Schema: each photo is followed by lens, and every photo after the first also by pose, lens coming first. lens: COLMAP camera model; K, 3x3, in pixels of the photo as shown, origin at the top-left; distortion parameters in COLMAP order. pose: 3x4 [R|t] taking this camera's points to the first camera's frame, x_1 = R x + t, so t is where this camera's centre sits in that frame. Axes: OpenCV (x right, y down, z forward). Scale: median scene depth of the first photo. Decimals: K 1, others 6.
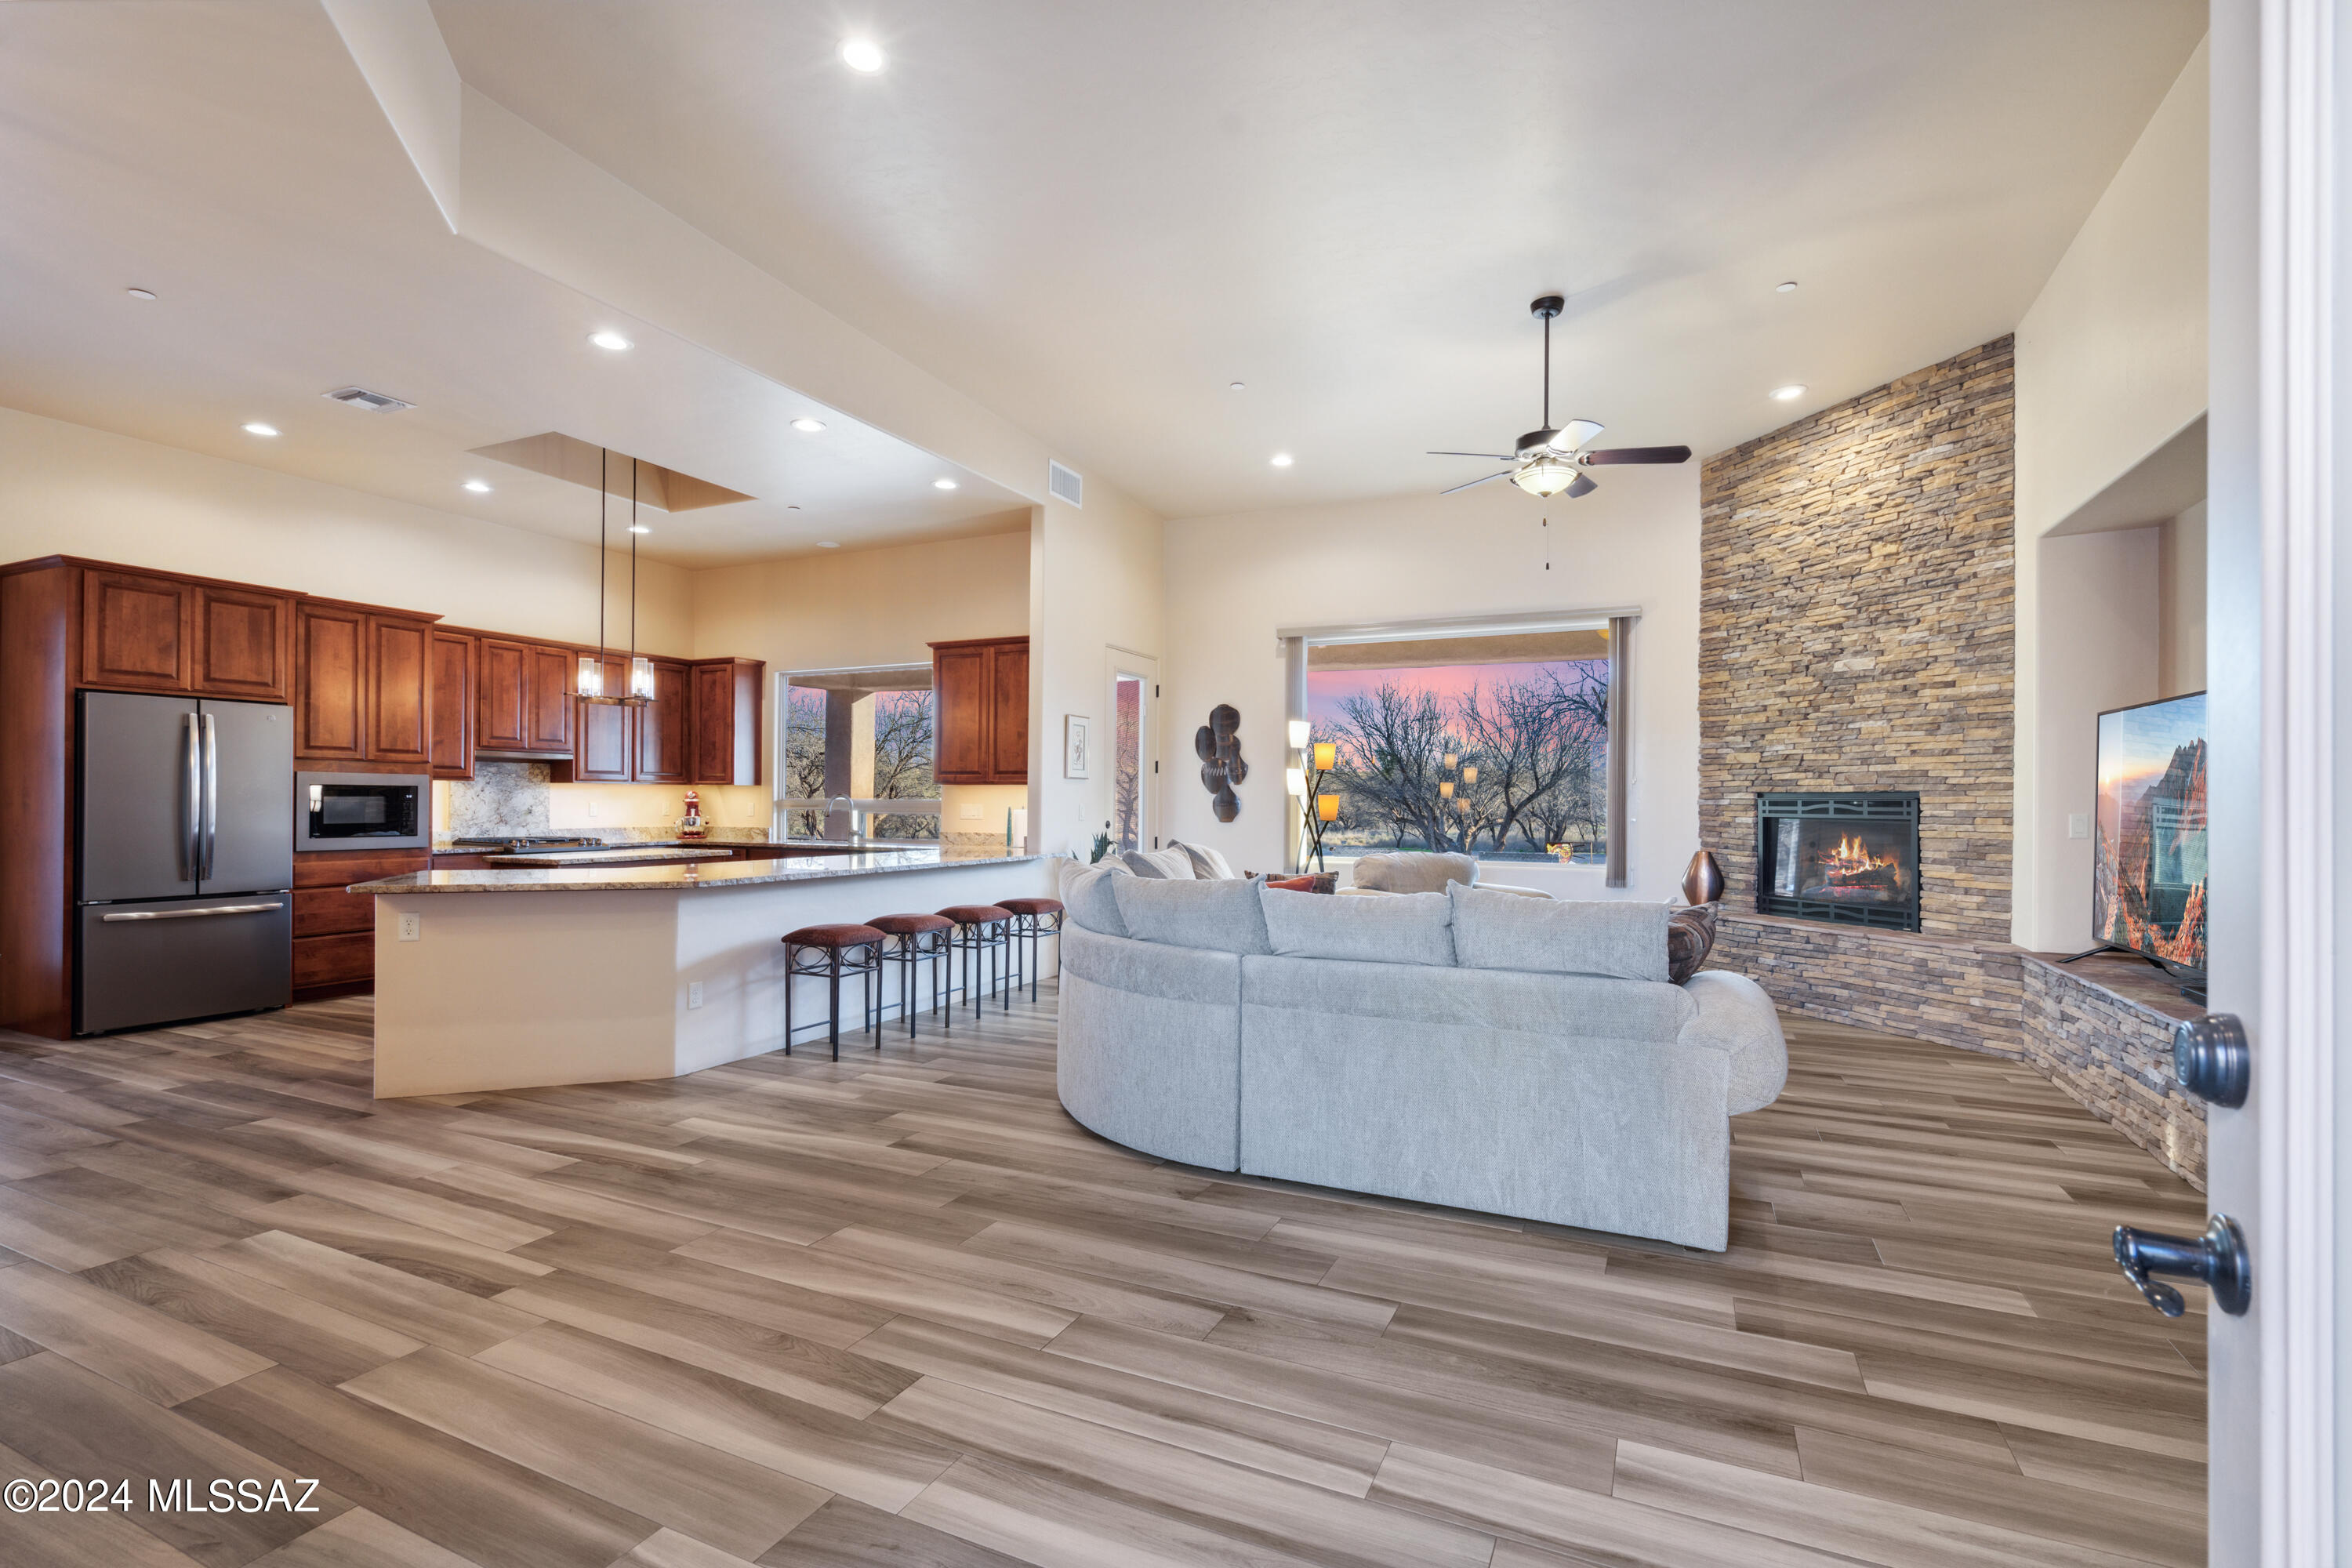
lens RADIAL K [[1091.5, 0, 1167.9], [0, 1091.5, 796.0], [0, 0, 1]] dist [-0.000204, 0.000106]
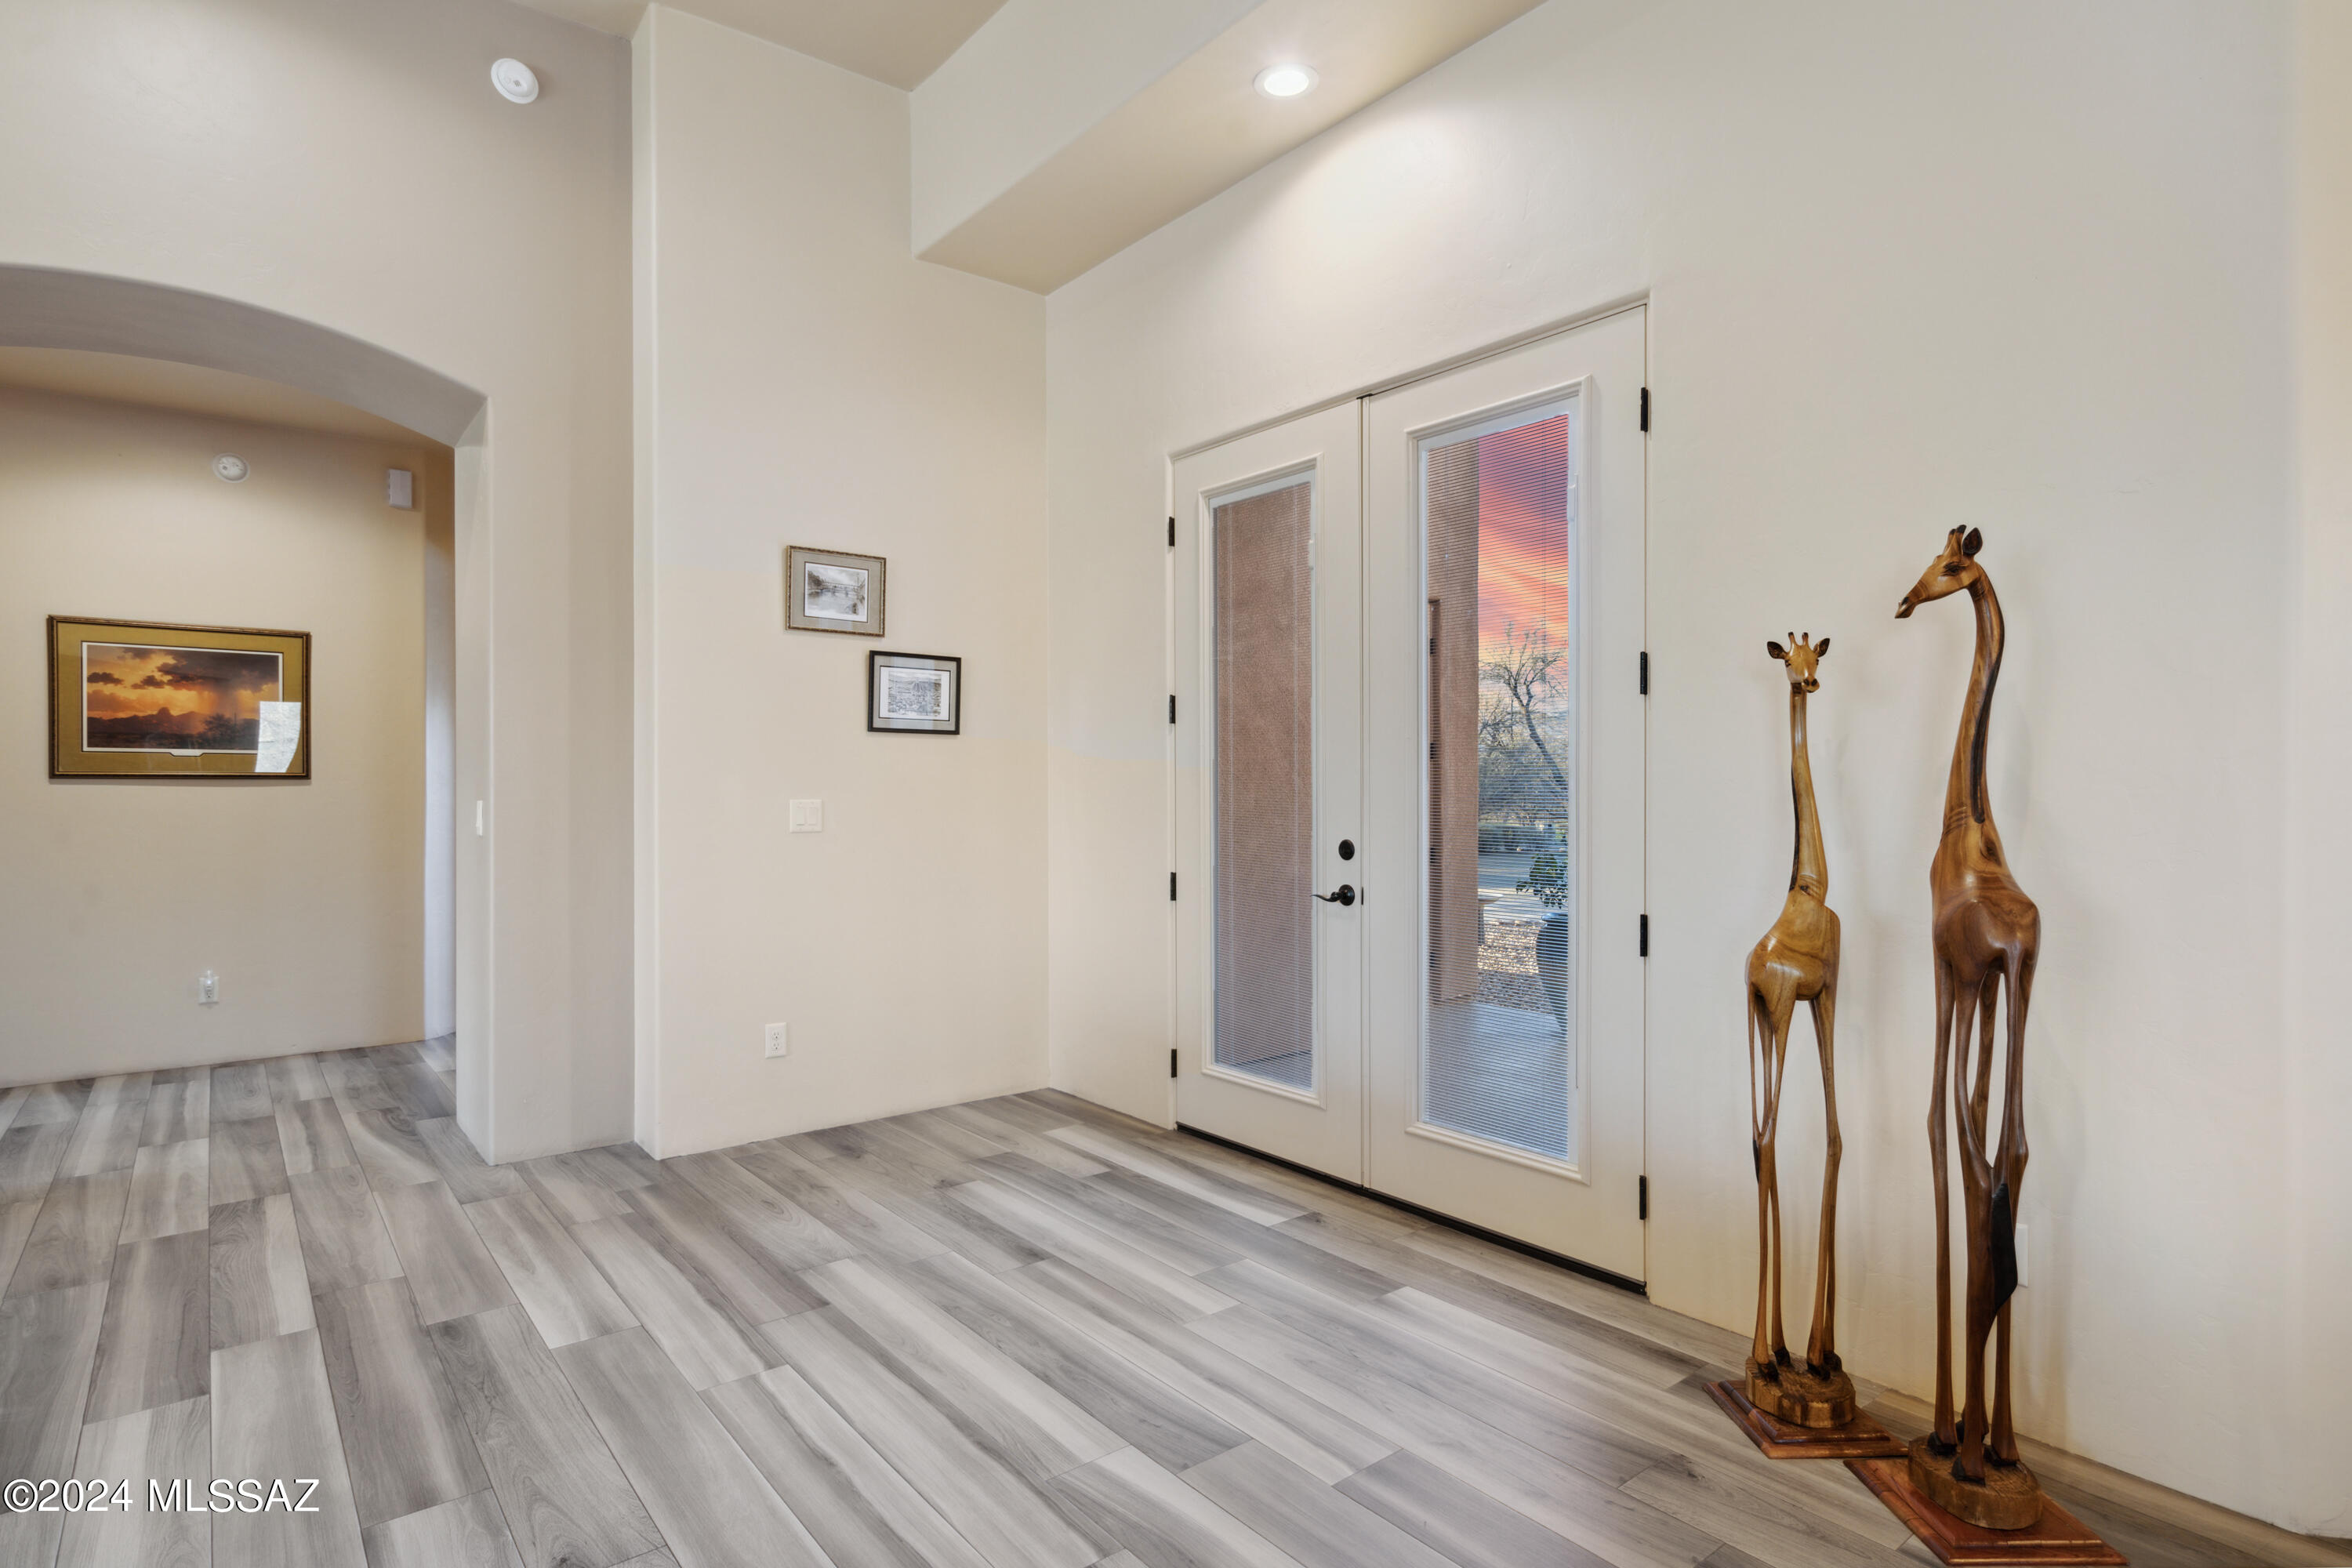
lens RADIAL K [[1202.0, 0, 1168.9], [0, 1202.0, 785.2], [0, 0, 1]] dist [0.005961, 0.000303]
pose [[-0.898276, -0.002886, 0.439422, -0.244321], [-0.005007, 0.999981, -0.003668, -0.001511], [-0.439403, -0.005495, -0.898273, 0.622248]]
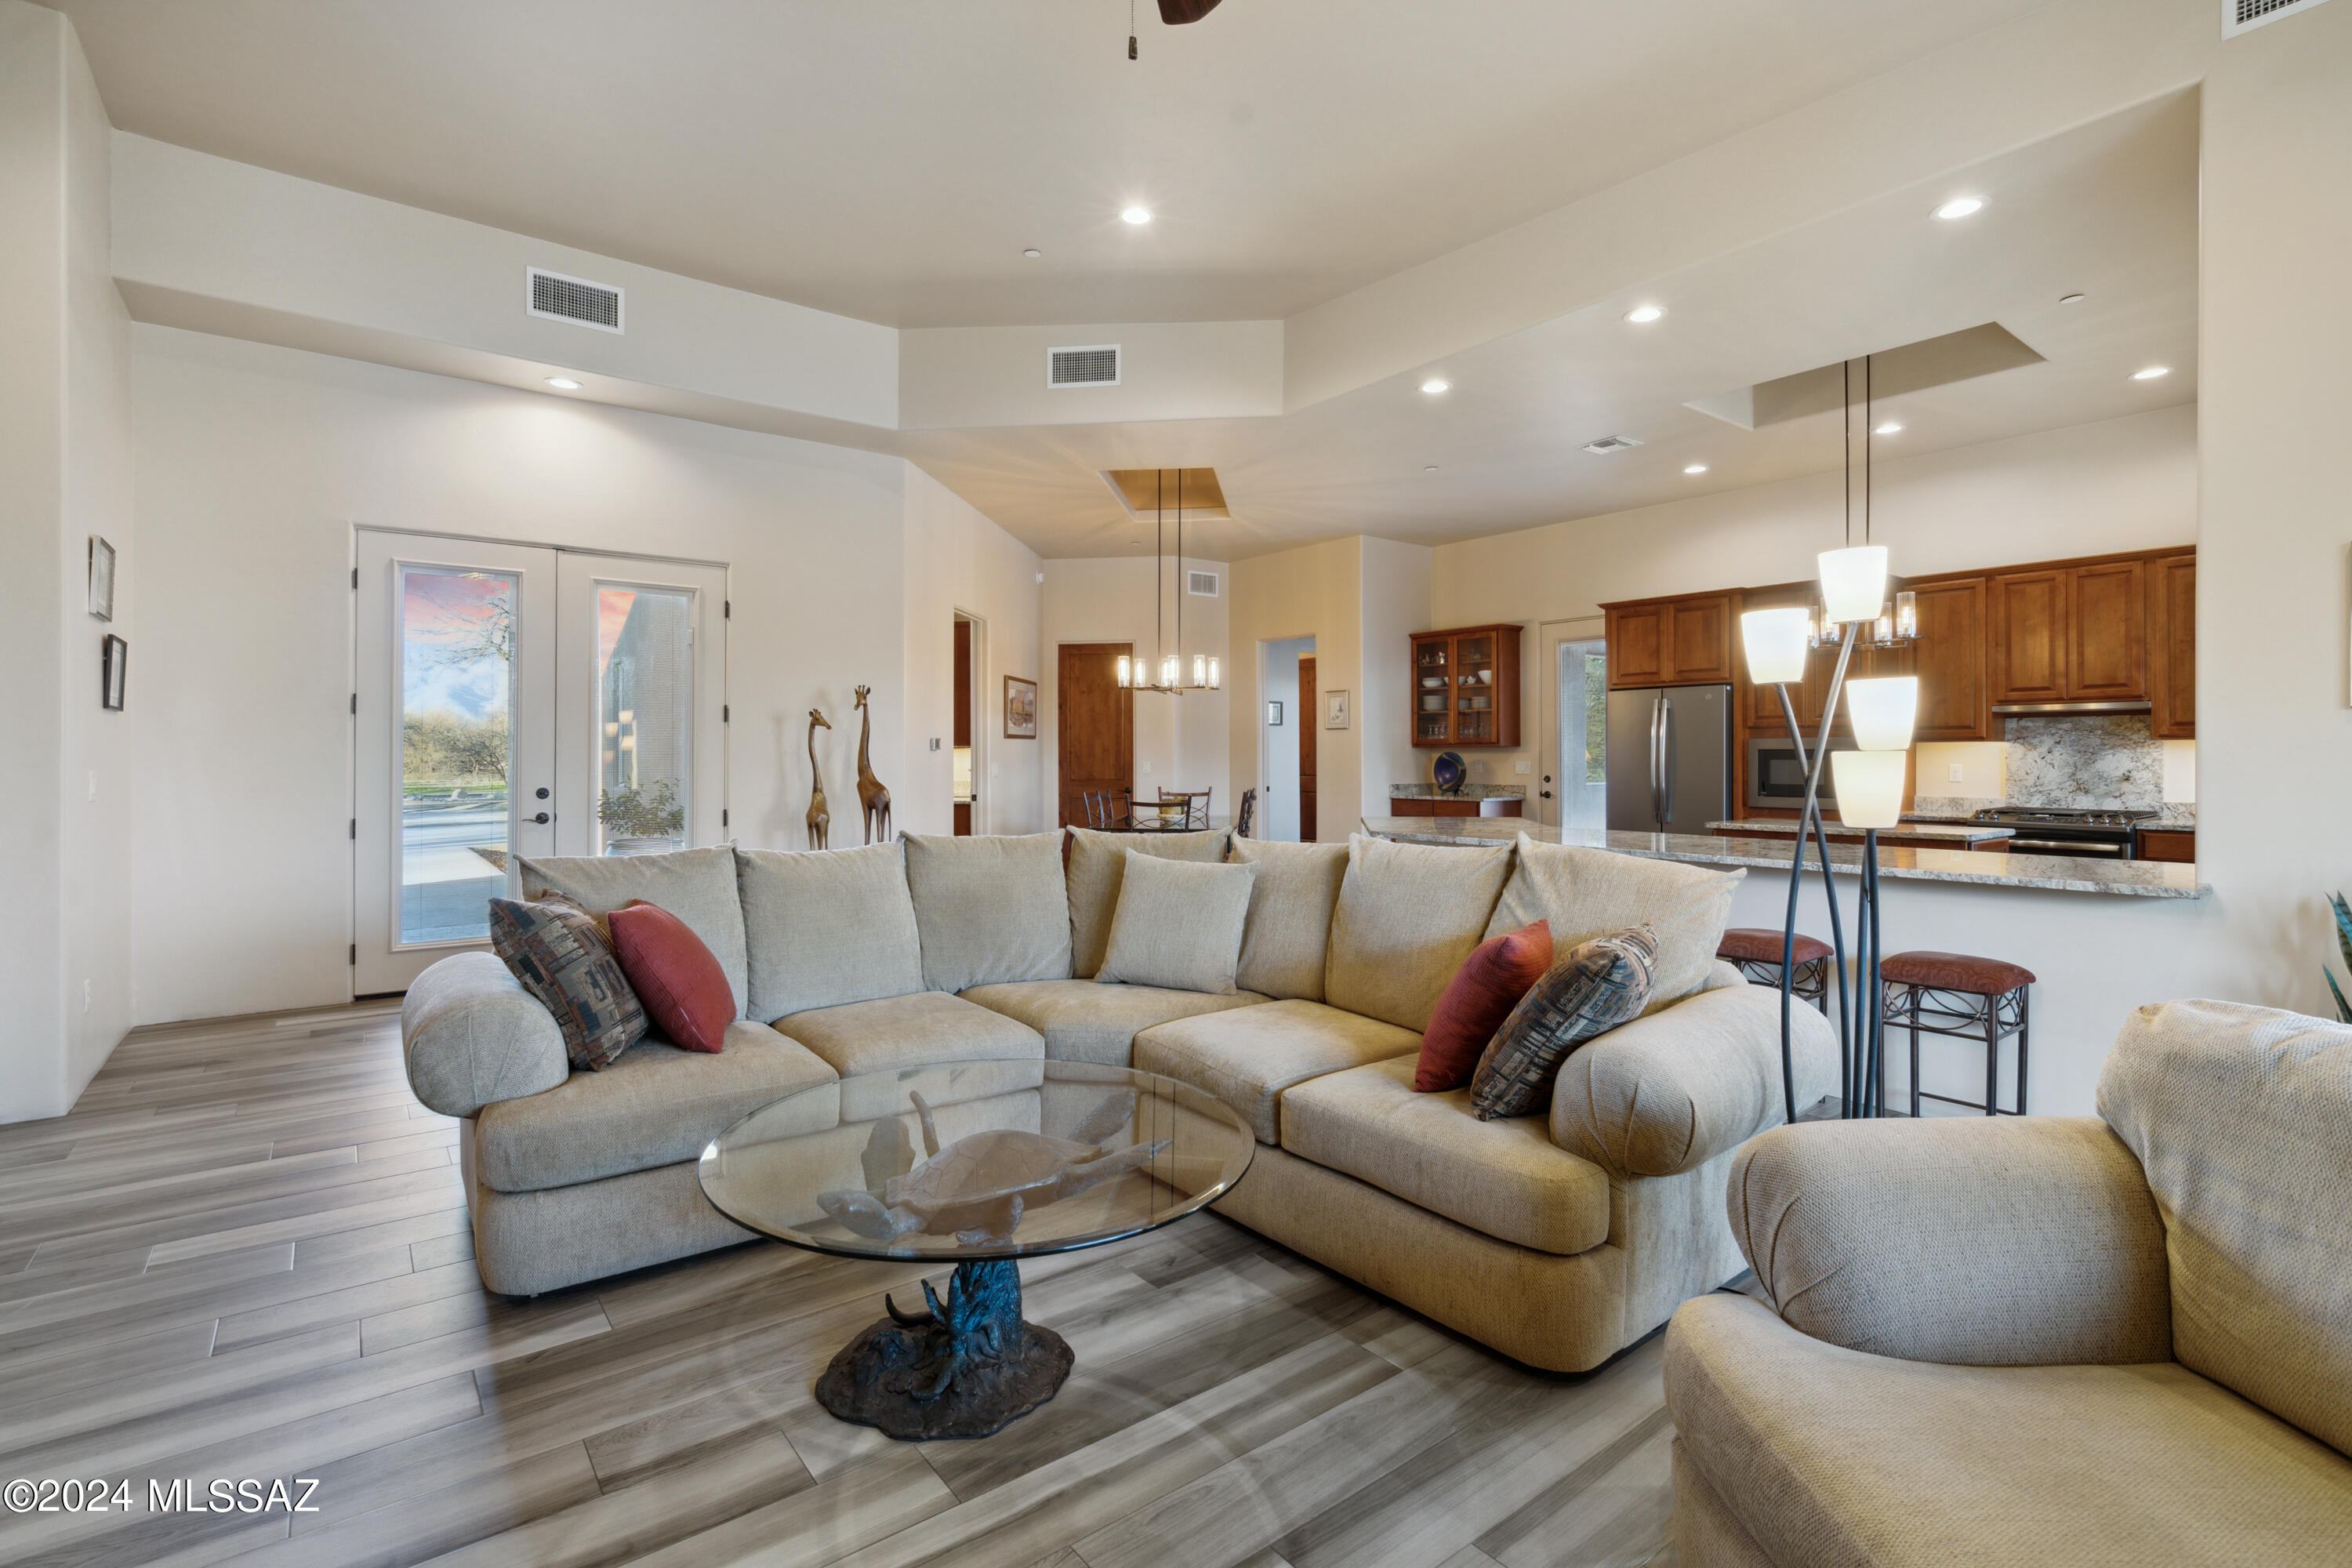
lens RADIAL K [[1093.3, 0, 1172.0], [0, 1093.3, 753.7], [0, 0, 1]] dist [-0.005596, -0.000365]
pose [[-0.456283, -0.006904, -0.889808, 0.541015], [0.002811, 0.999954, -0.009200, 0.002739], [0.889830, -0.006699, -0.456243, 0.995222]]
